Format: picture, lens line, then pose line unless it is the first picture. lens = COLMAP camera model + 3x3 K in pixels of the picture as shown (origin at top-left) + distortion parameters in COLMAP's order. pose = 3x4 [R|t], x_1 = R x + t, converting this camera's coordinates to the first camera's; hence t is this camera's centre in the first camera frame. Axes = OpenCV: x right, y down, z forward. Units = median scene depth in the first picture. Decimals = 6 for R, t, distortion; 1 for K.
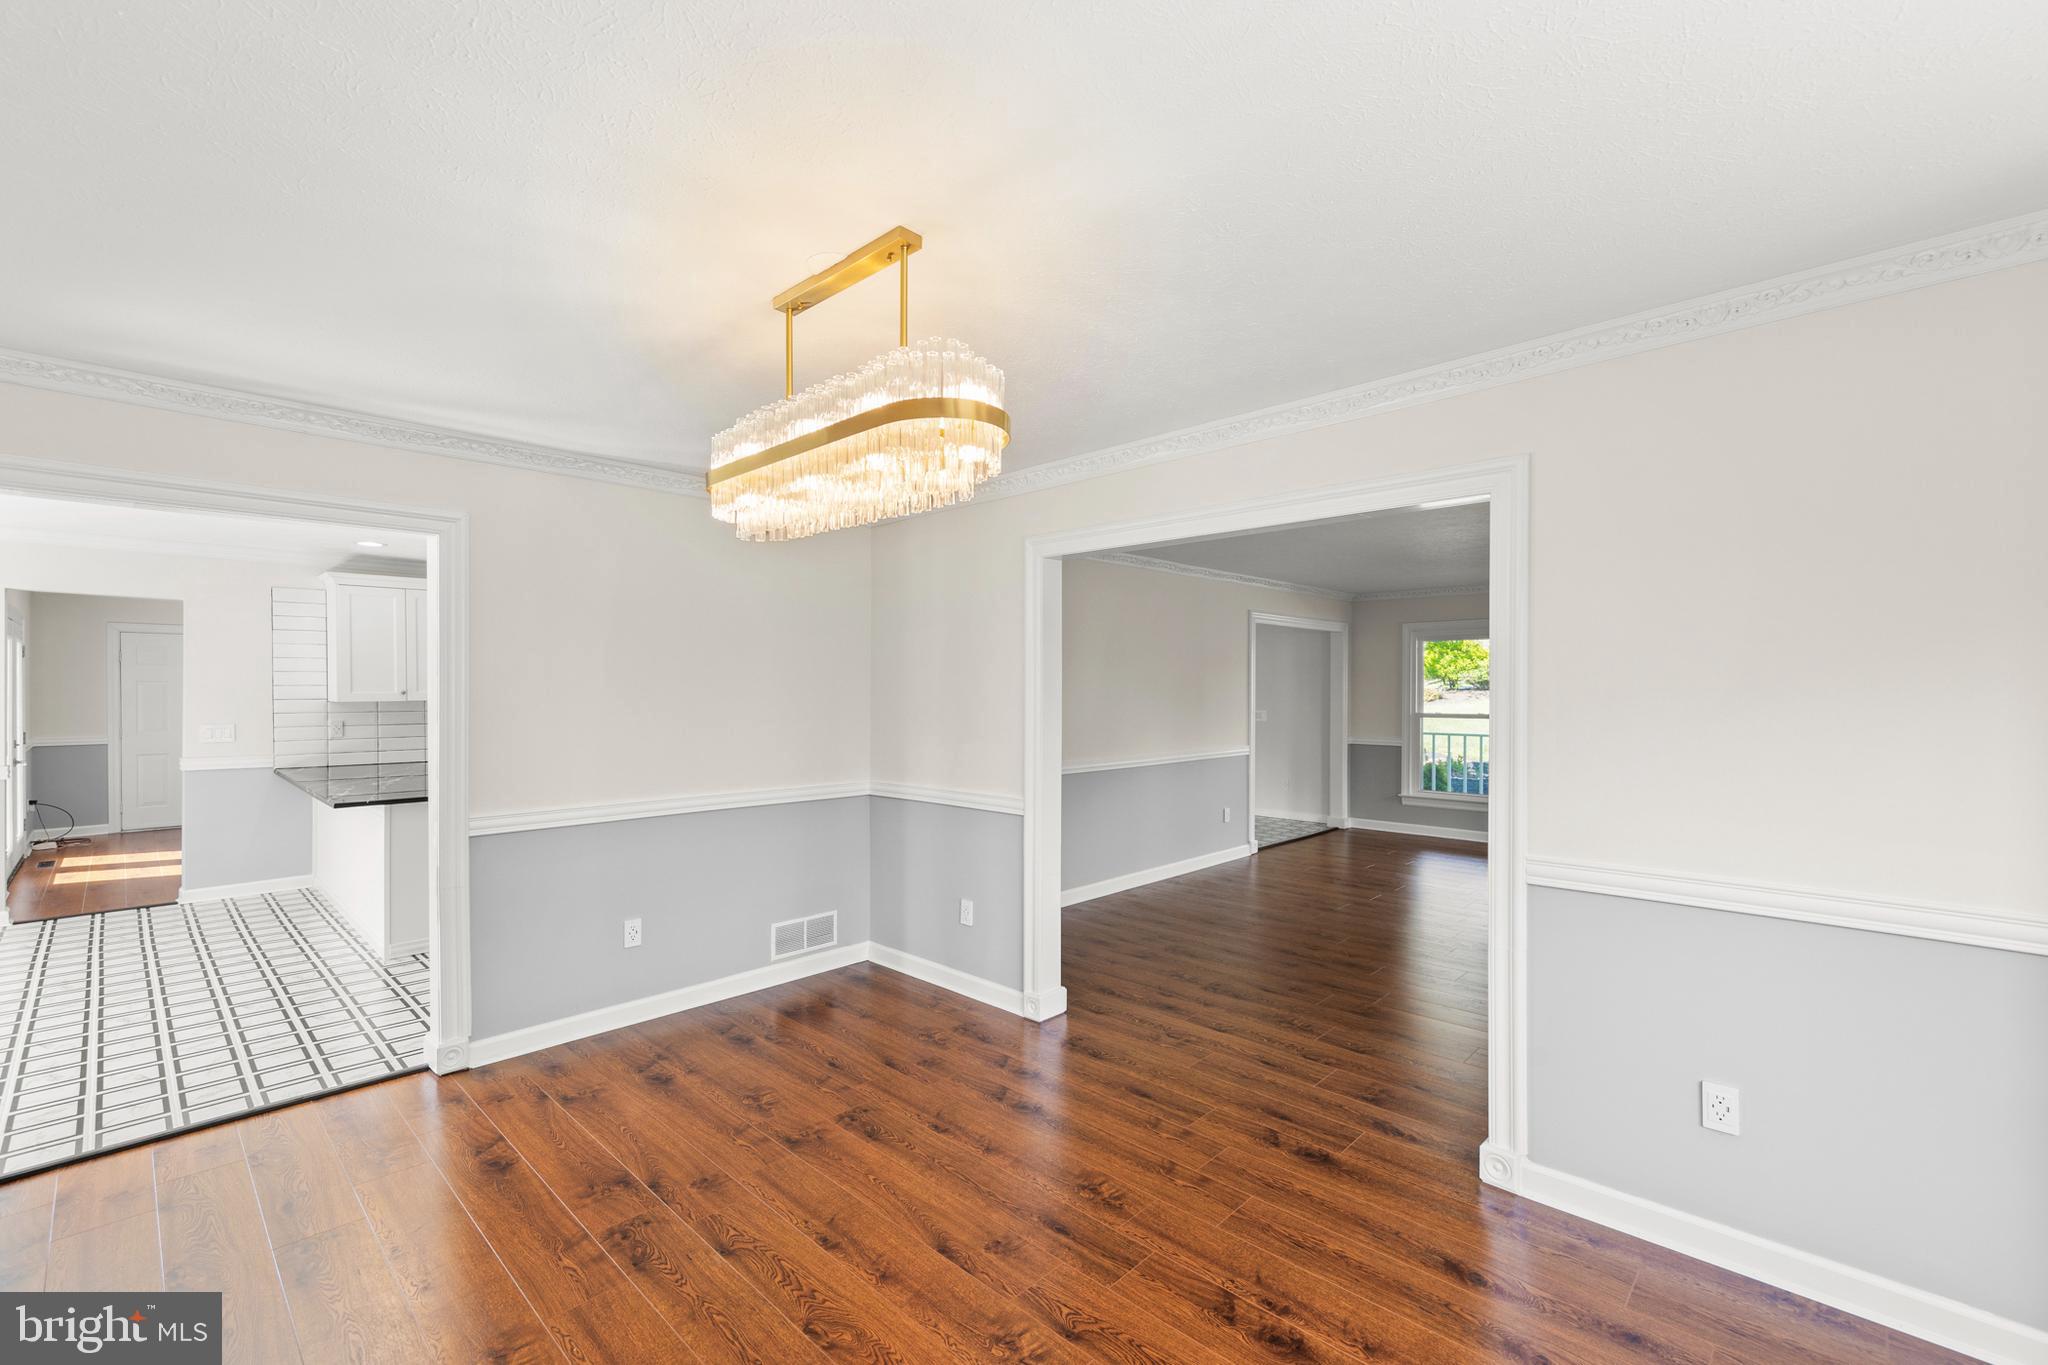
lens RADIAL K [[880.3, 0, 1006.4], [0, 880.3, 677.7], [0, 0, 1]] dist [0.011079, -0.001605]
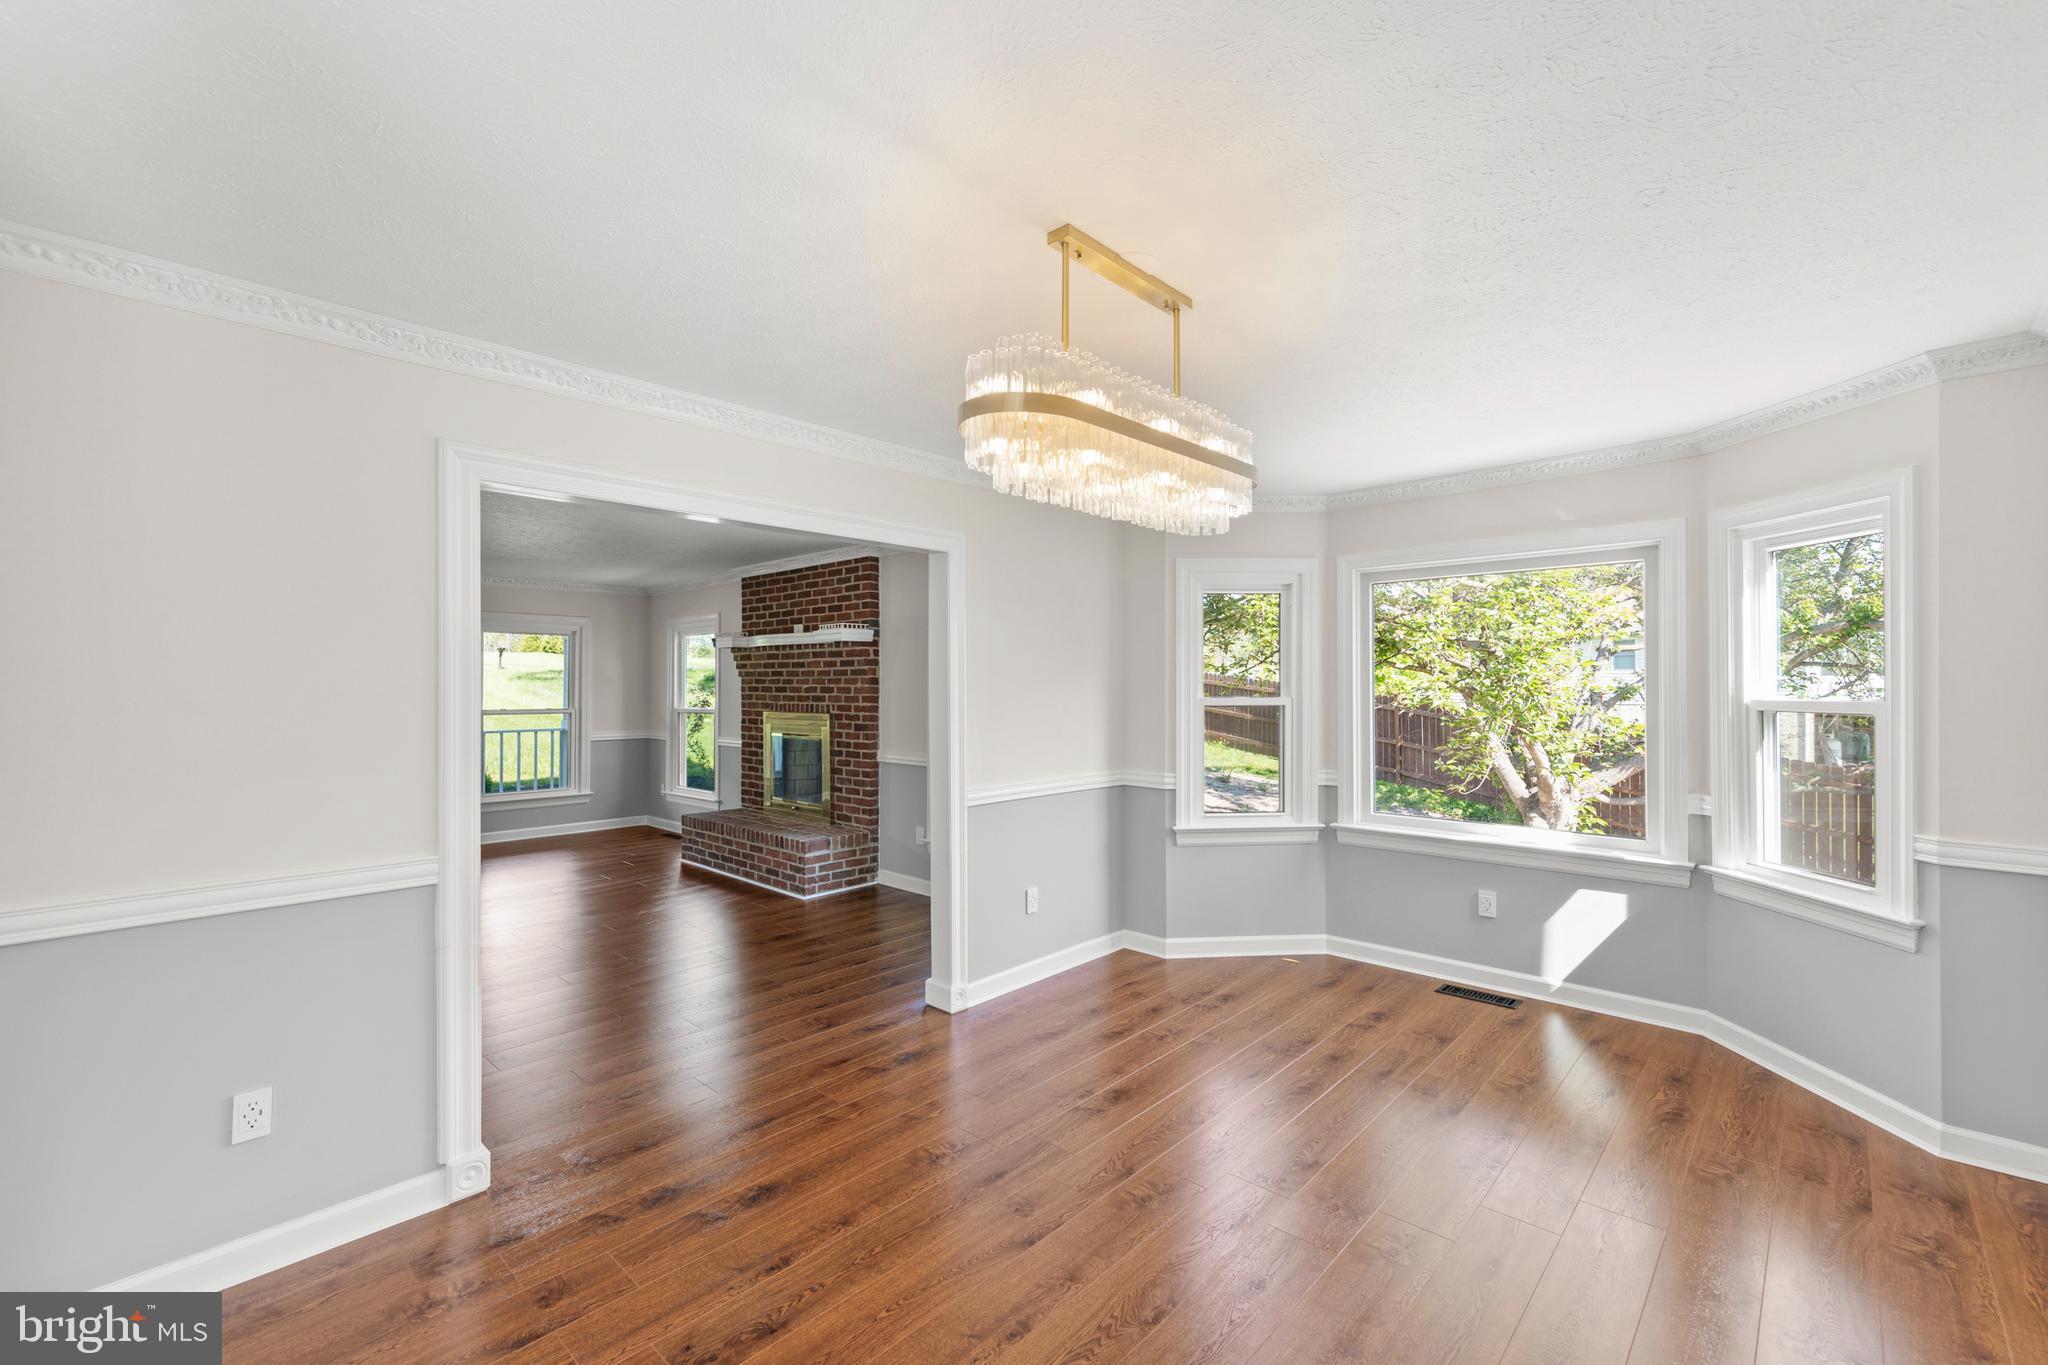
lens RADIAL K [[880.3, 0, 1031.1], [0, 880.3, 689.7], [0, 0, 1]] dist [0.011079, -0.001605]
pose [[-0.038341, -0.006597, 0.999243, -0.892251], [-0.012924, 0.999898, 0.006106, 0.008990], [-0.999181, -0.012680, -0.038422, 0.867965]]
